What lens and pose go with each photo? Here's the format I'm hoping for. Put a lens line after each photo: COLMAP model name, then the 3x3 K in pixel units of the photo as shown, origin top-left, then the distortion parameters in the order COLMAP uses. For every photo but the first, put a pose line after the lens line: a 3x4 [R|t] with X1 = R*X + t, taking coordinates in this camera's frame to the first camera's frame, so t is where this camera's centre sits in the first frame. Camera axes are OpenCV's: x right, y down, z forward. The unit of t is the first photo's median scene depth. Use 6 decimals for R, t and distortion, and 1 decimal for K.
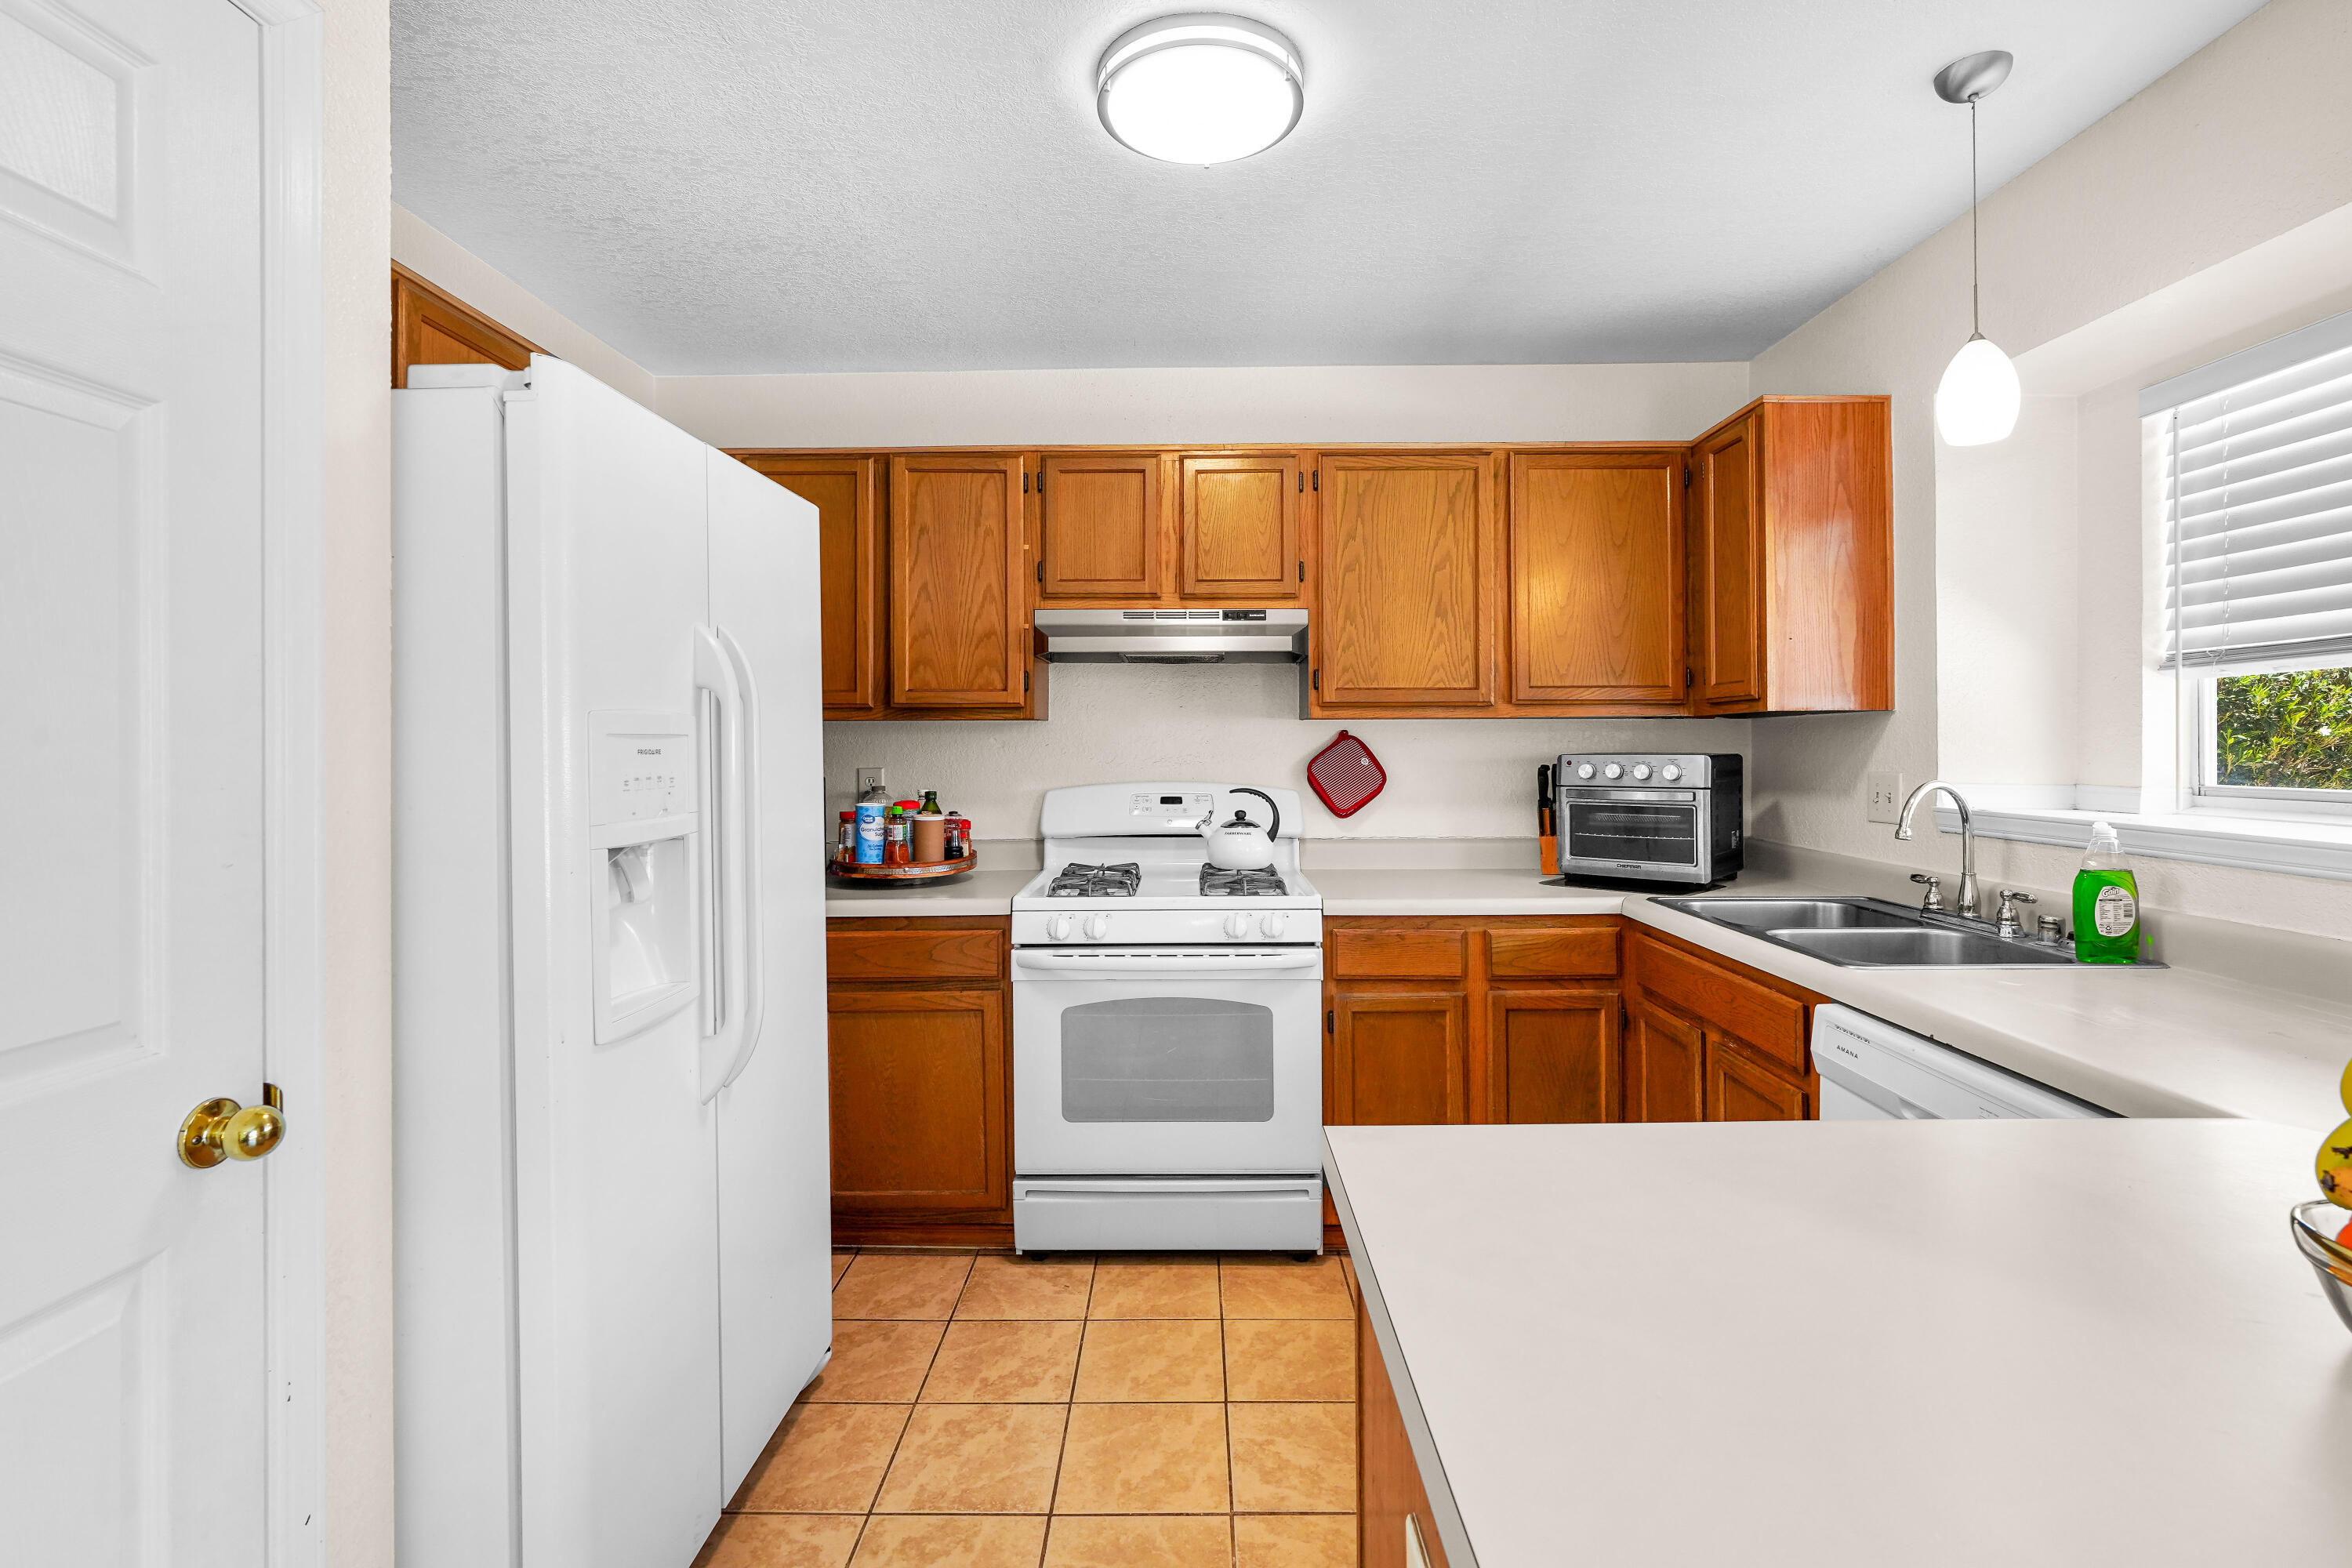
lens RADIAL K [[1073.3, 0, 1184.9], [0, 1073.3, 738.8], [0, 0, 1]] dist [-0.010653, 0.004592]
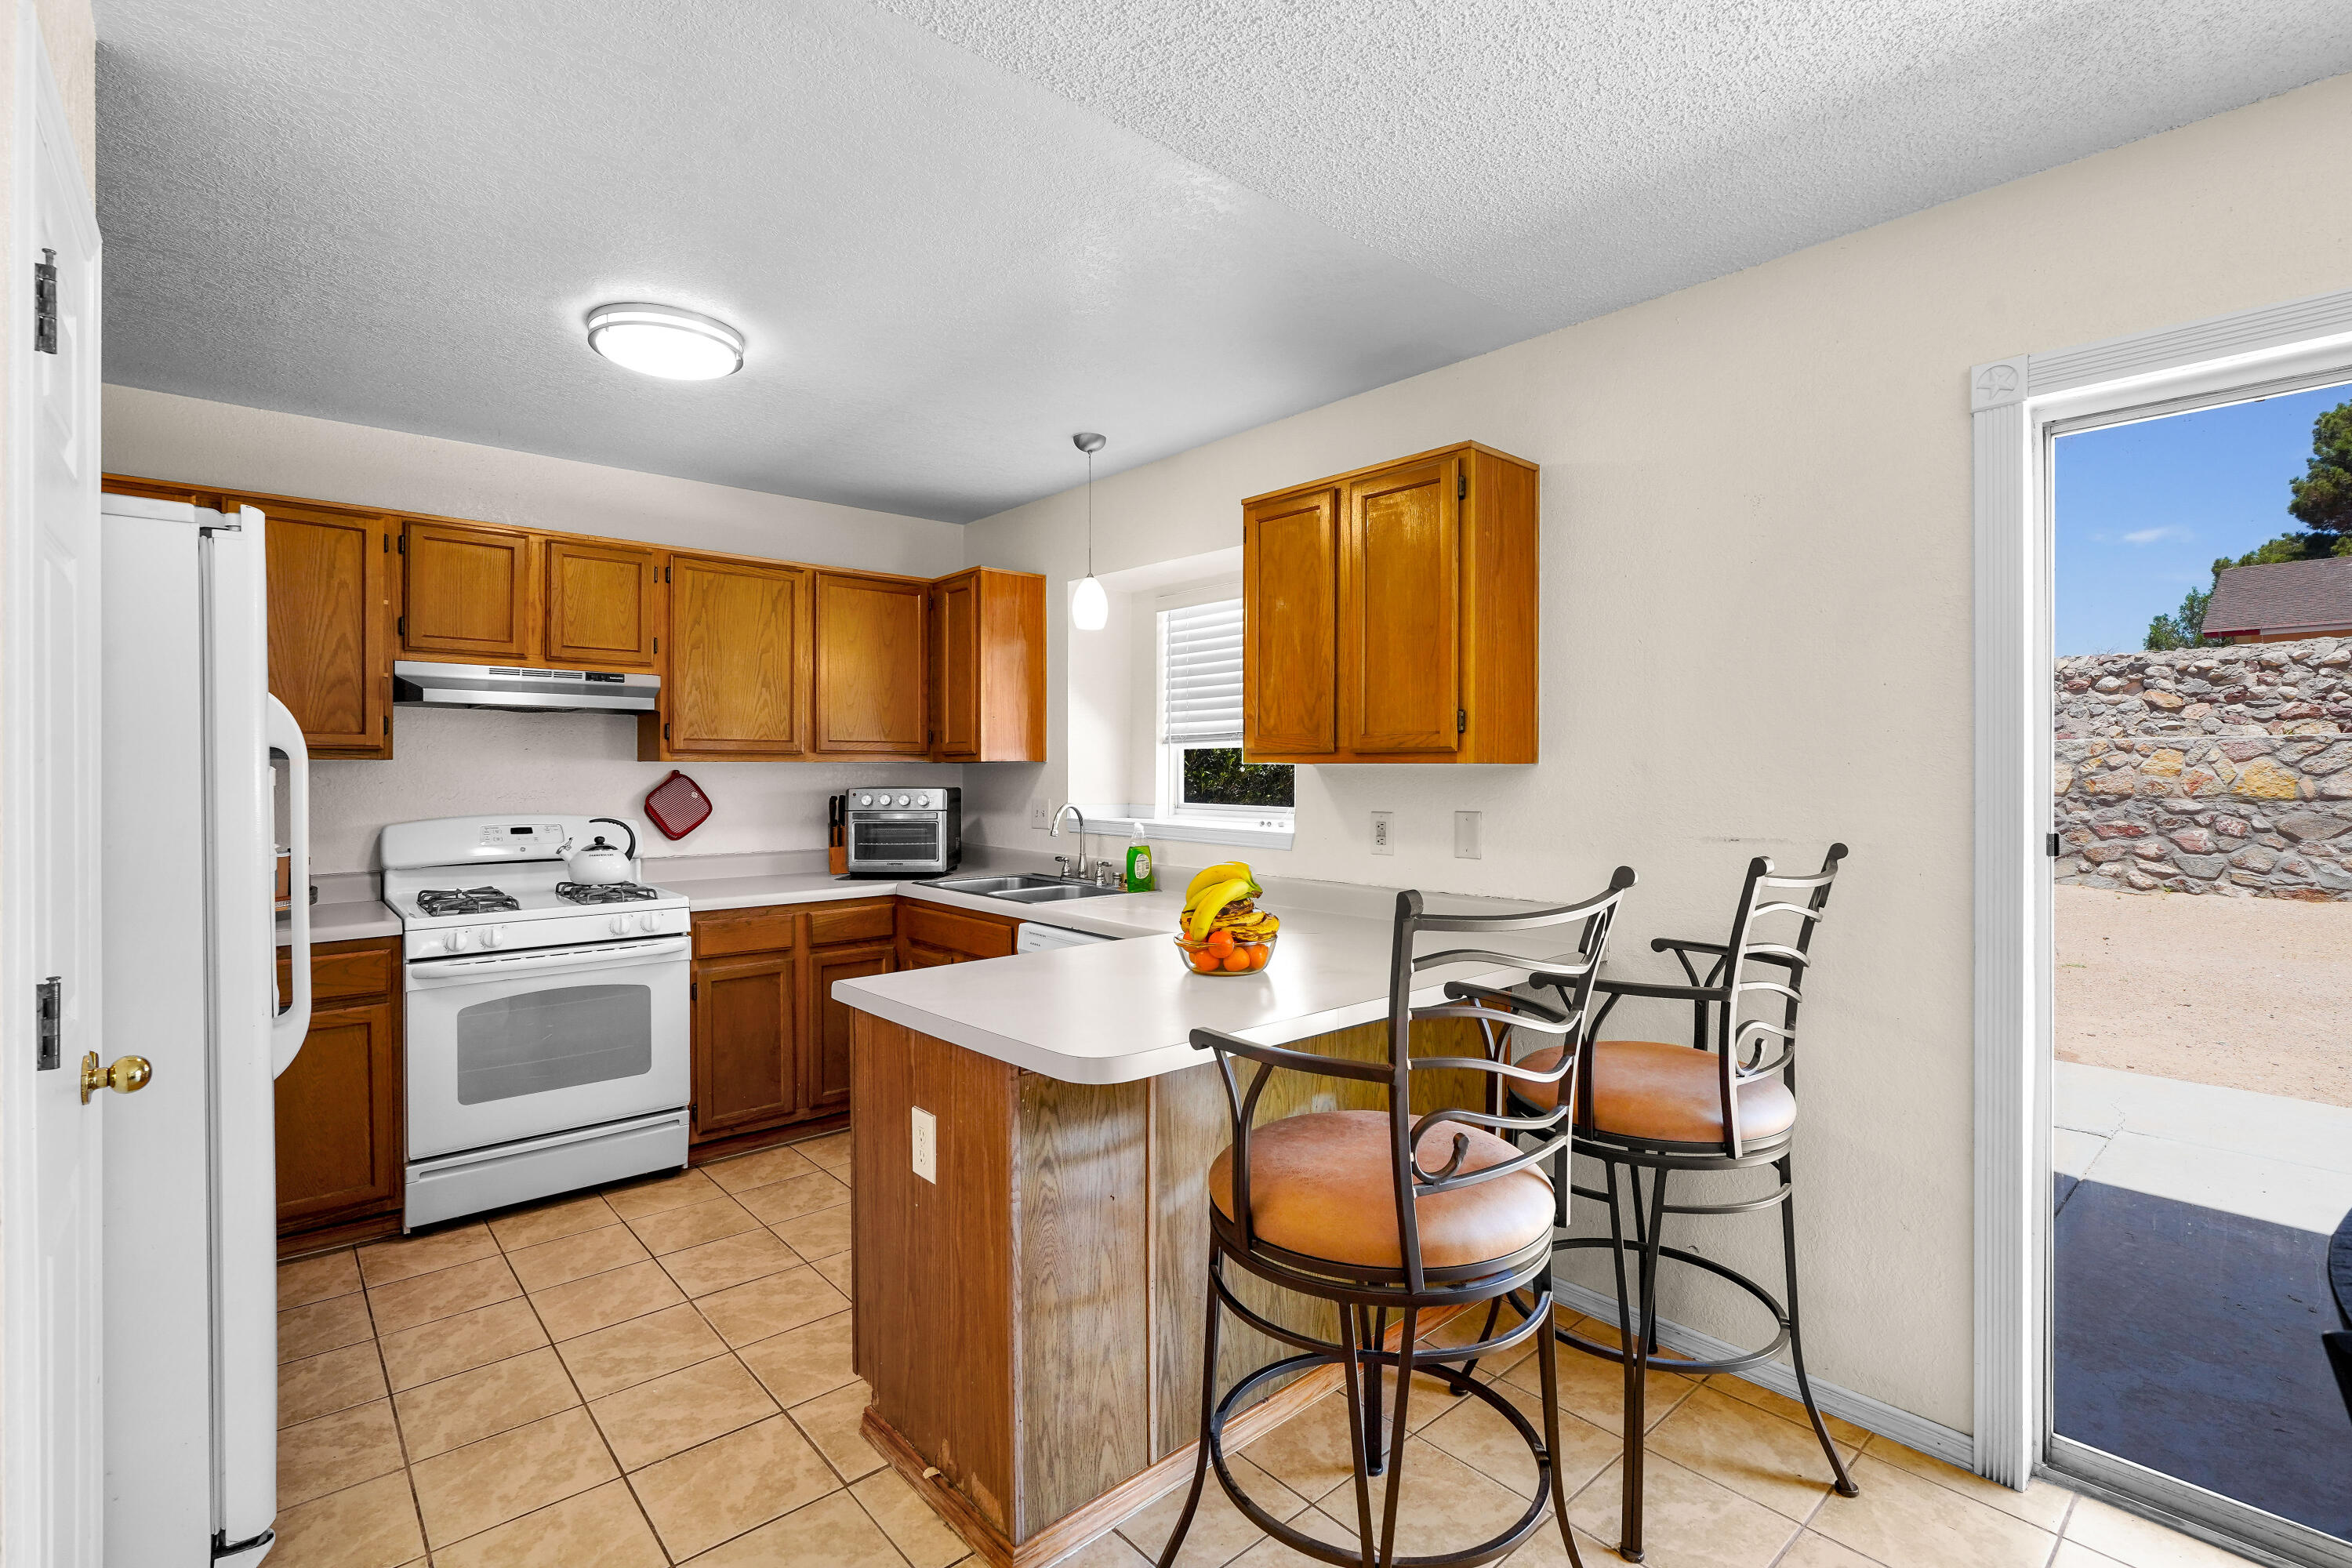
lens RADIAL K [[1073.3, 0, 1173.4], [0, 1073.3, 767.5], [0, 0, 1]] dist [-0.010653, 0.004592]
pose [[0.743768, 0.005065, 0.668419, -0.281776], [-0.007236, 0.999974, 0.000474, -0.017495], [-0.668399, -0.005190, 0.743785, -0.348599]]
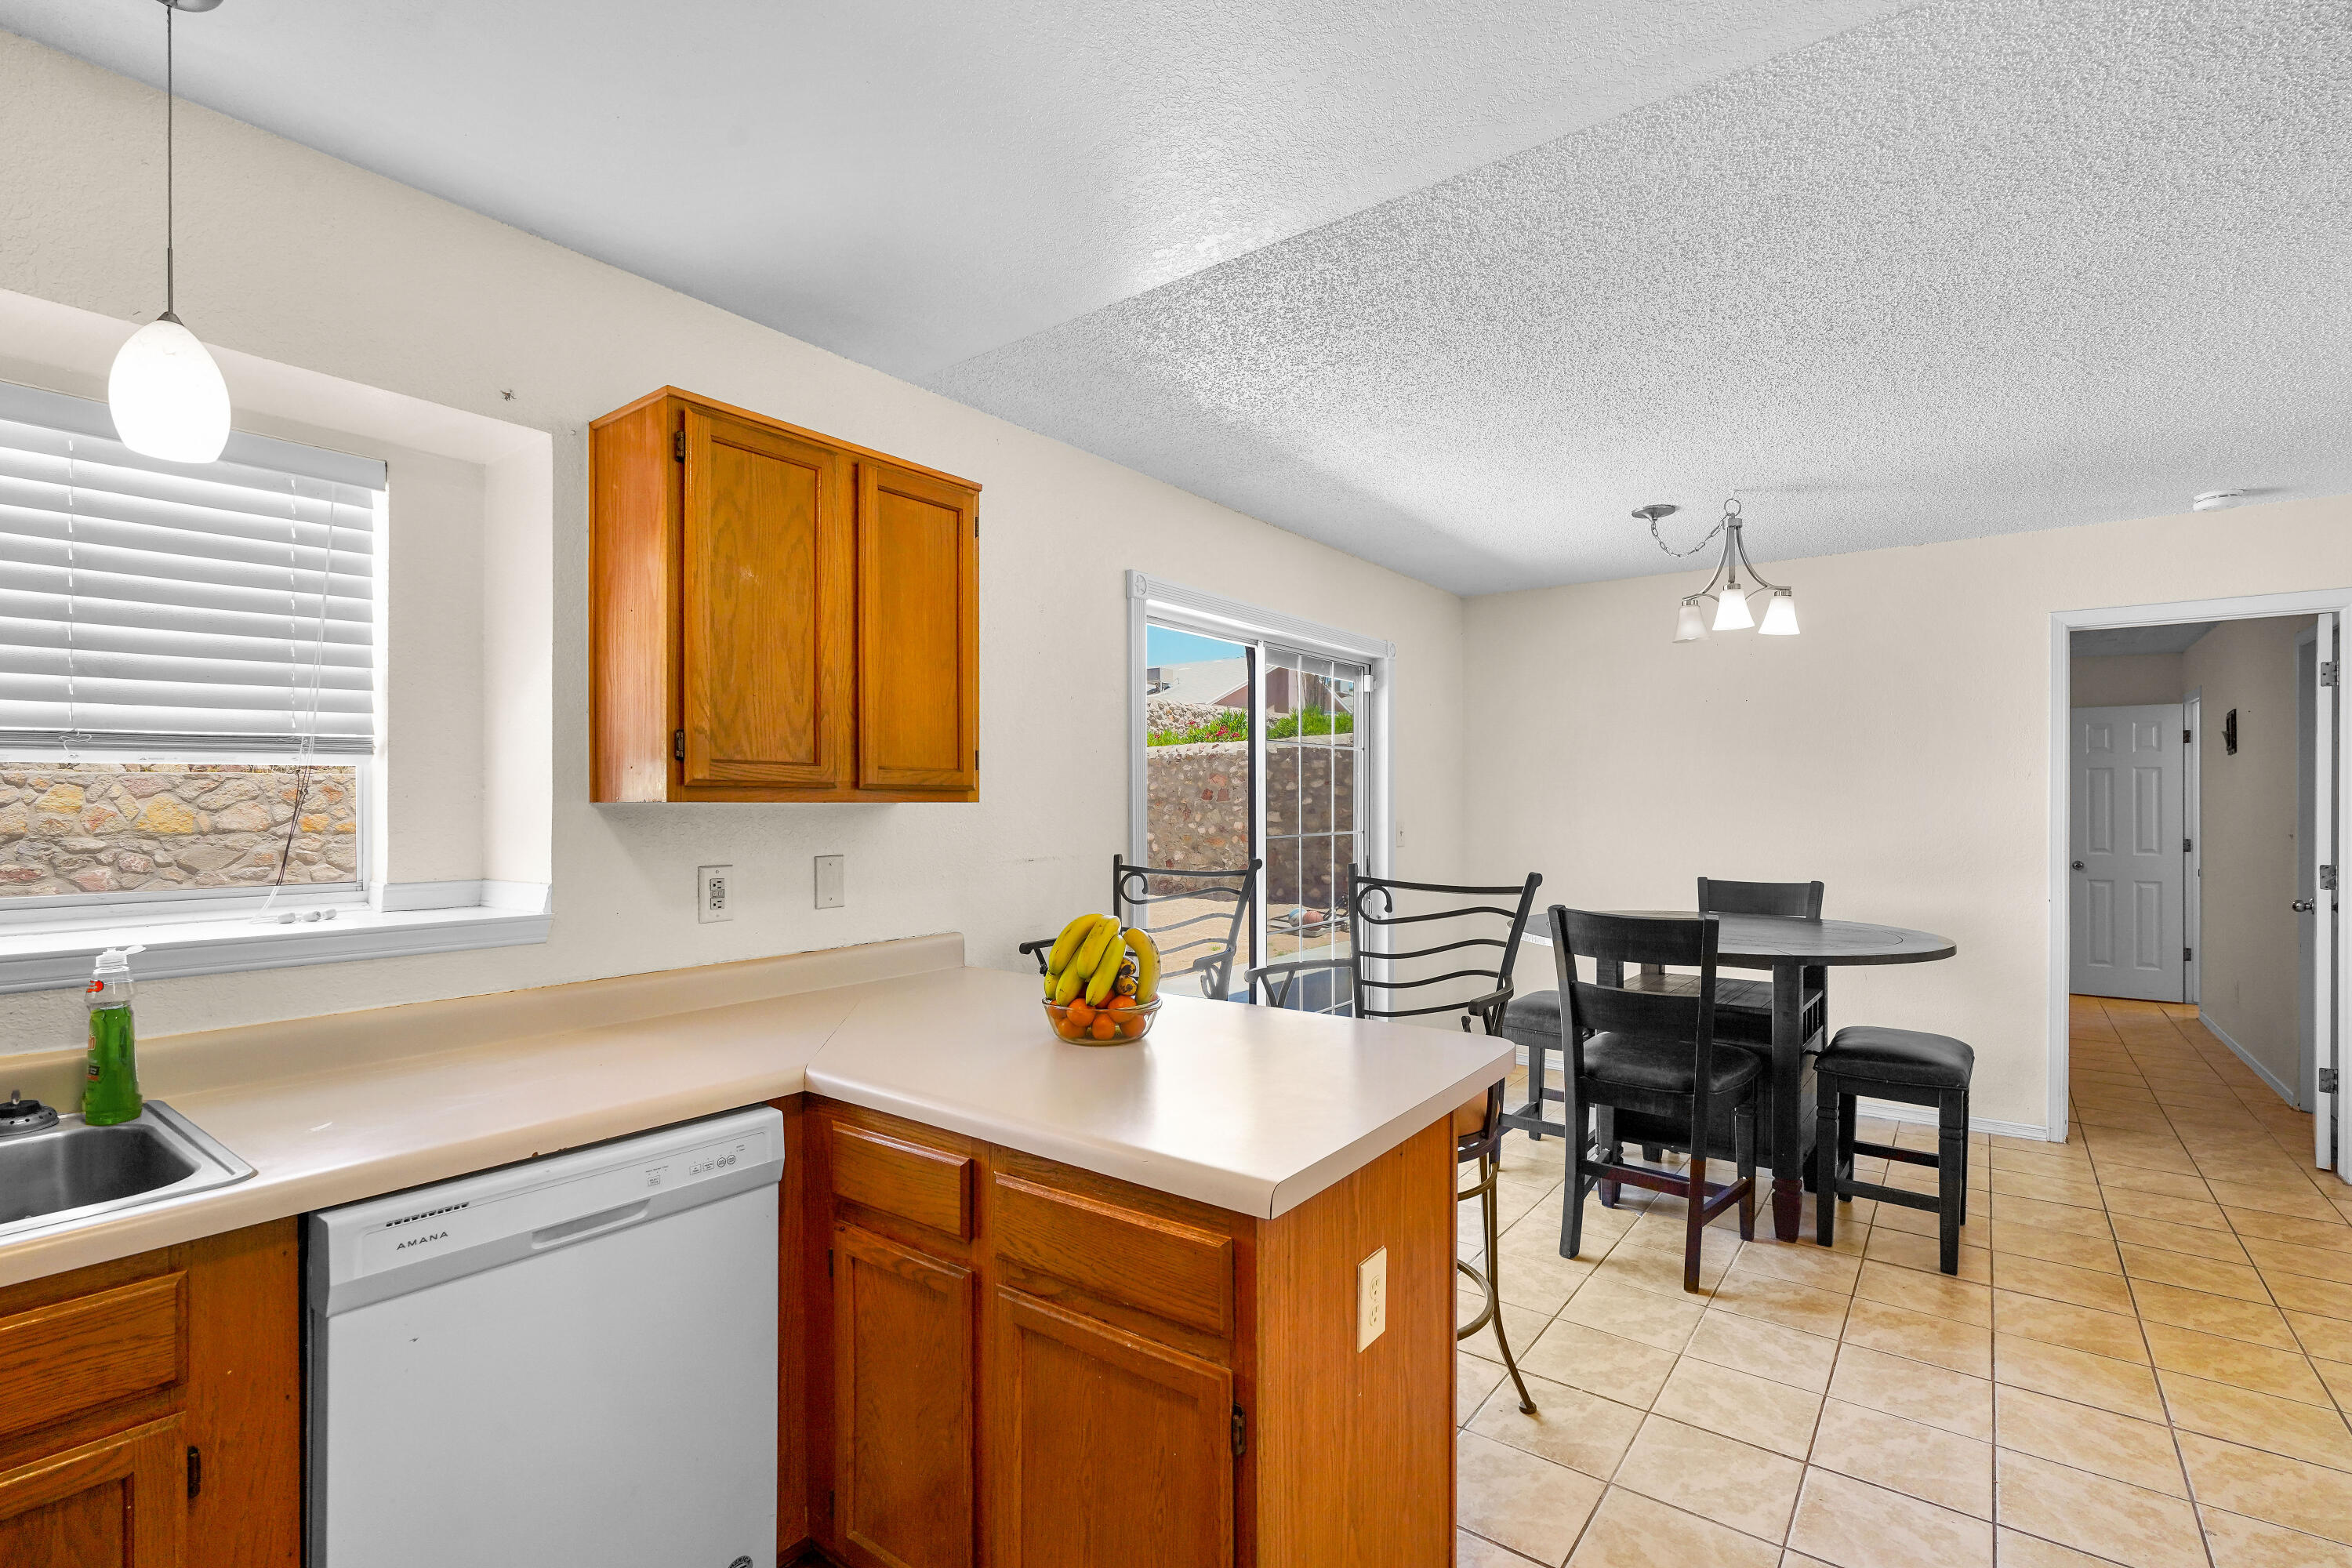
lens RADIAL K [[1073.3, 0, 1184.9], [0, 1073.3, 808.5], [0, 0, 1]] dist [-0.010653, 0.004592]
pose [[-0.810617, 0.001877, 0.585574, -0.175884], [0.001903, 0.999998, -0.000570, -0.016510], [-0.585574, 0.000653, -0.810619, 0.744085]]
